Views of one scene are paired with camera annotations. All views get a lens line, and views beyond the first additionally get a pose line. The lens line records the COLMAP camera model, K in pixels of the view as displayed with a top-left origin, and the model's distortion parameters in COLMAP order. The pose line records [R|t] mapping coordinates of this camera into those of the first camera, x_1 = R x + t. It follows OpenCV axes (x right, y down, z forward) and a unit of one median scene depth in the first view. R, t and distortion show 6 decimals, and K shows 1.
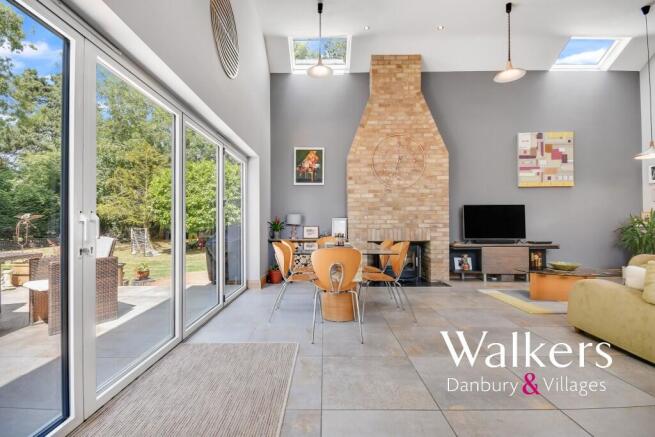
lens RADIAL K [[296.2, 0, 323.9], [0, 296.2, 220.9], [0, 0, 1]] dist [-0.002917, -0.004077]
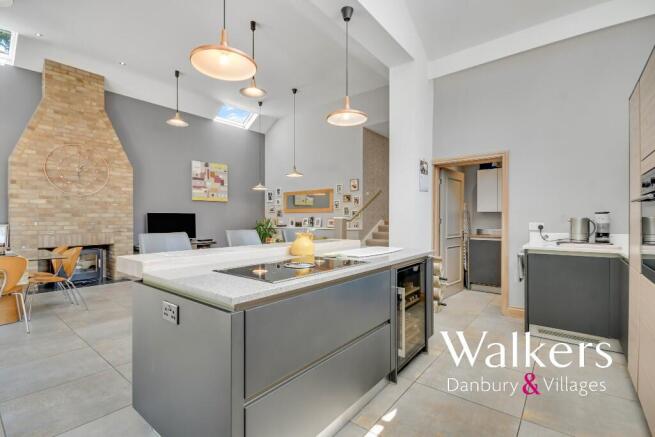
lens RADIAL K [[296.2, 0, 330.7], [0, 296.2, 222.3], [0, 0, 1]] dist [-0.002917, -0.004077]
pose [[0.609885, -0.004273, 0.792478, -0.033237], [-0.001177, 0.999979, 0.006298, -0.023445], [-0.792489, -0.004774, 0.609867, -0.350861]]
